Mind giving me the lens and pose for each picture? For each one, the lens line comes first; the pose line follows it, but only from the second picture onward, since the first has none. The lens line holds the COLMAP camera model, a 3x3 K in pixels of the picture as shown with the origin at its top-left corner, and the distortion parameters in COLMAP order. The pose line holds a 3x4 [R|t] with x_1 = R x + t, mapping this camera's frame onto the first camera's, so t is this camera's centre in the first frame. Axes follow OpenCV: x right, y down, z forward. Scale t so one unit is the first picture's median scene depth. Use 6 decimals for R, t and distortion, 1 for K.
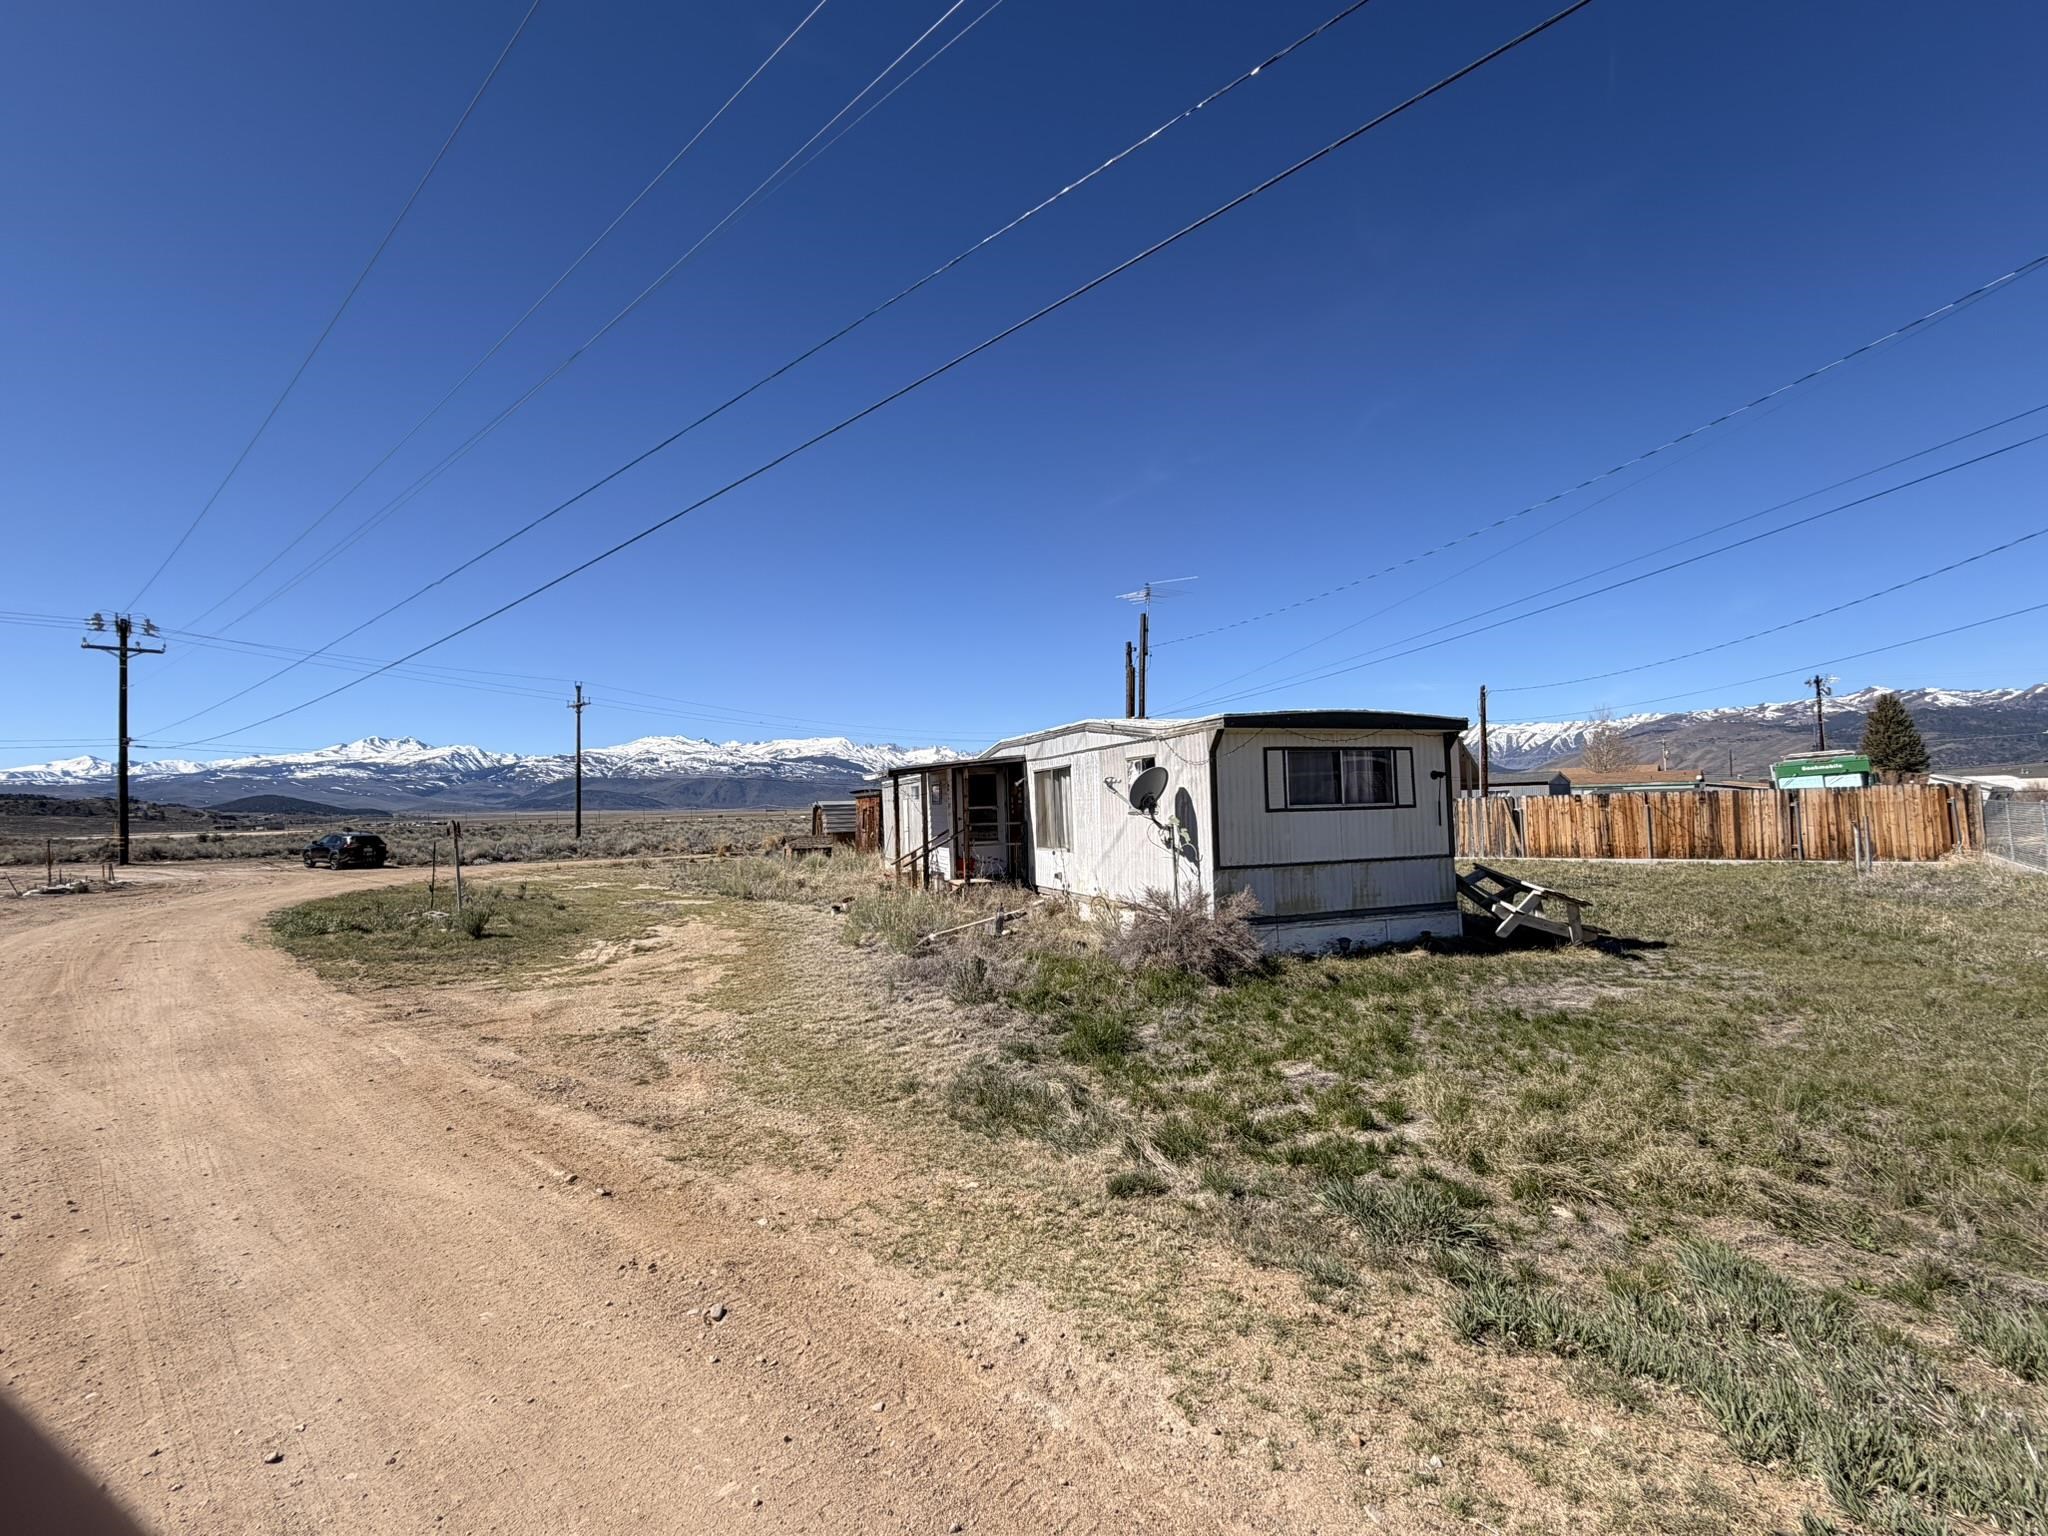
lens RADIAL K [[868.9, 0, 1032.3], [0, 868.9, 774.9], [0, 0, 1]] dist [0.001329, -0.000008]
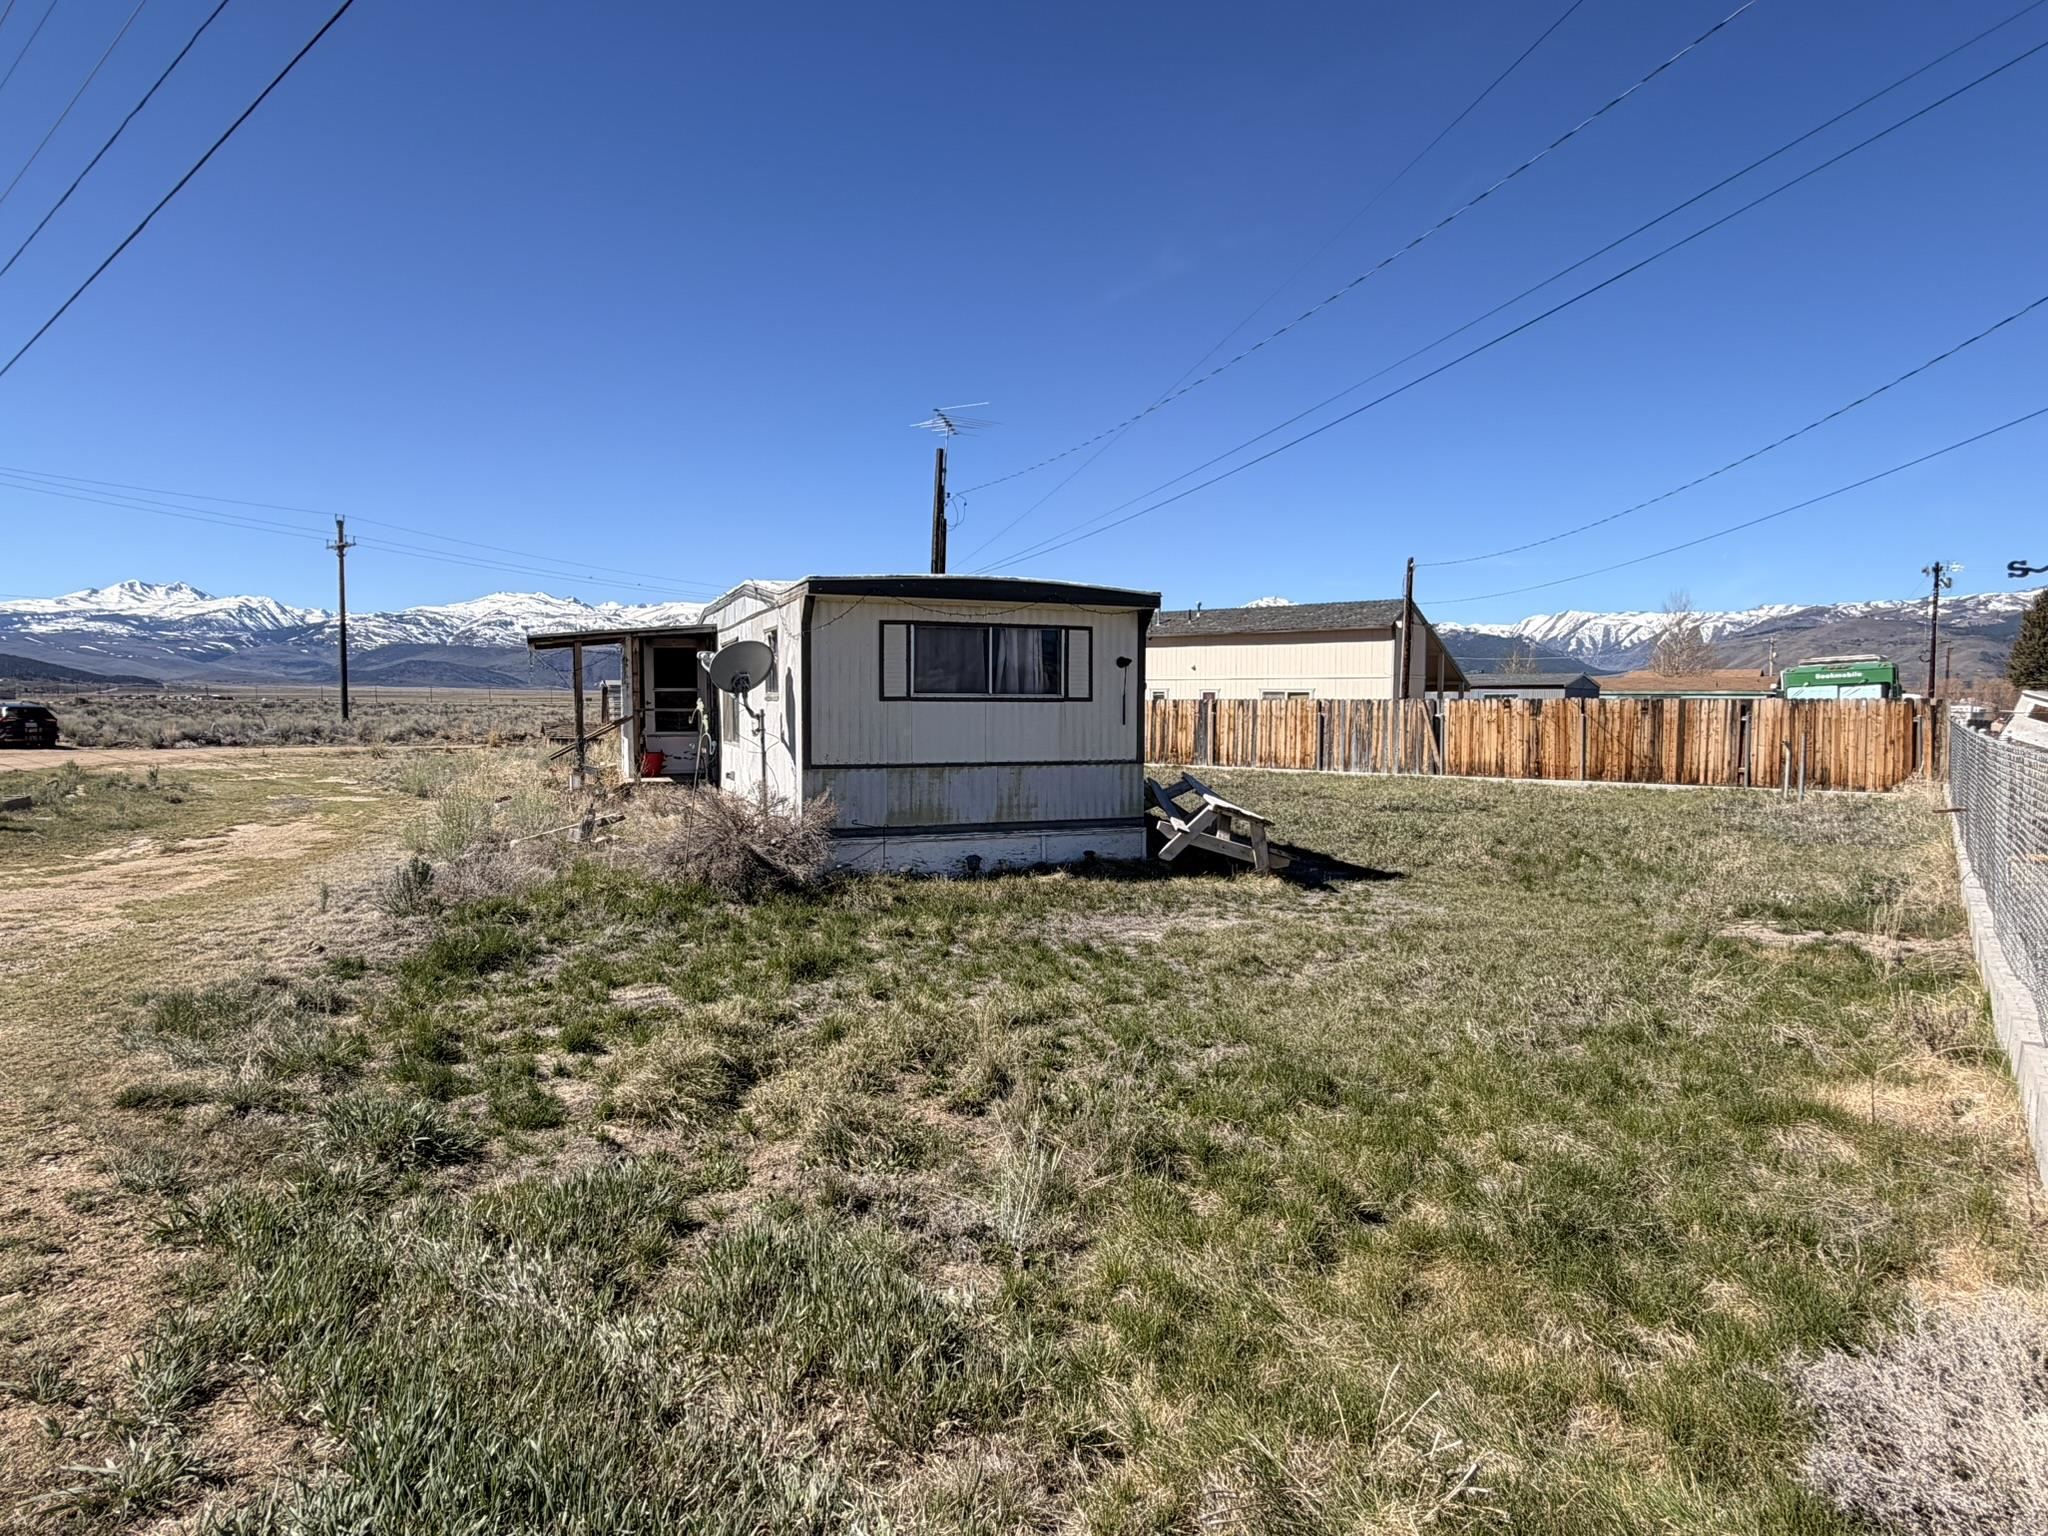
lens RADIAL K [[1111.3, 0, 1024.0], [0, 1111.3, 768.0], [0, 0, 1]] dist [-0.000068, 0.001965]
pose [[0.999229, 0.029008, 0.026451, 0.177882], [-0.031450, 0.994771, 0.097165, 0.000212], [-0.023494, -0.097922, 0.994917, -0.021103]]
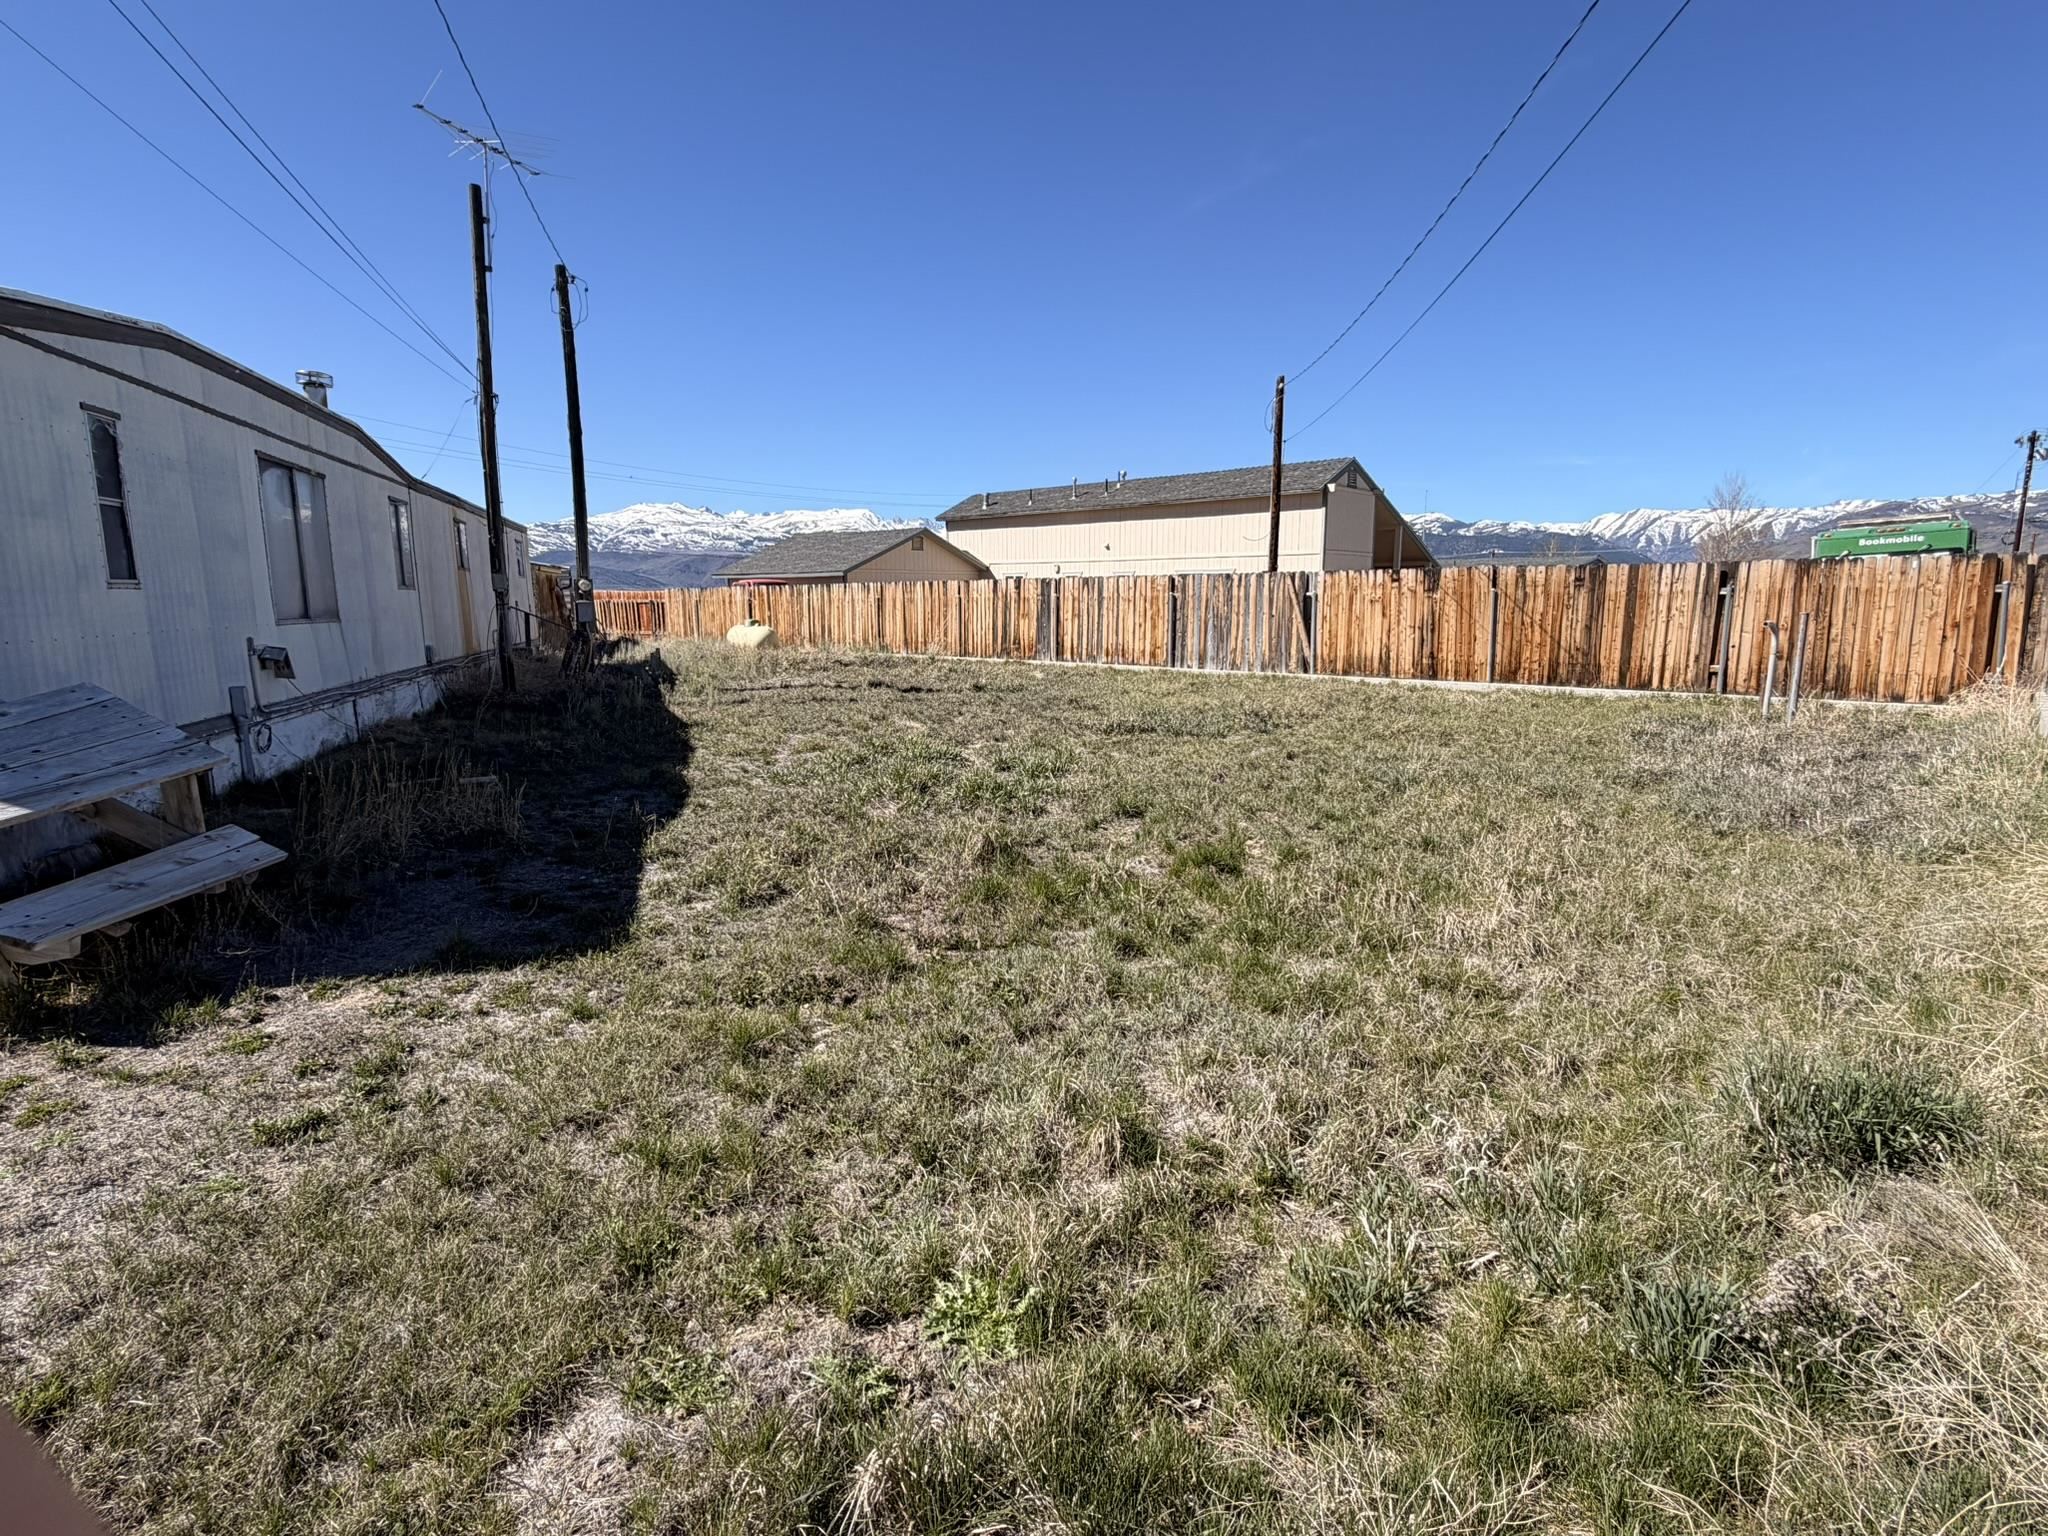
lens RADIAL K [[1010.1, 0, 1024.0], [0, 1010.1, 768.0], [0, 0, 1]] dist [0.000386, -0.001211]
pose [[0.998033, 0.035029, -0.051993, 0.478449], [-0.023766, 0.978834, 0.203269, 0.024368], [0.058013, -0.201634, 0.977741, 0.338389]]
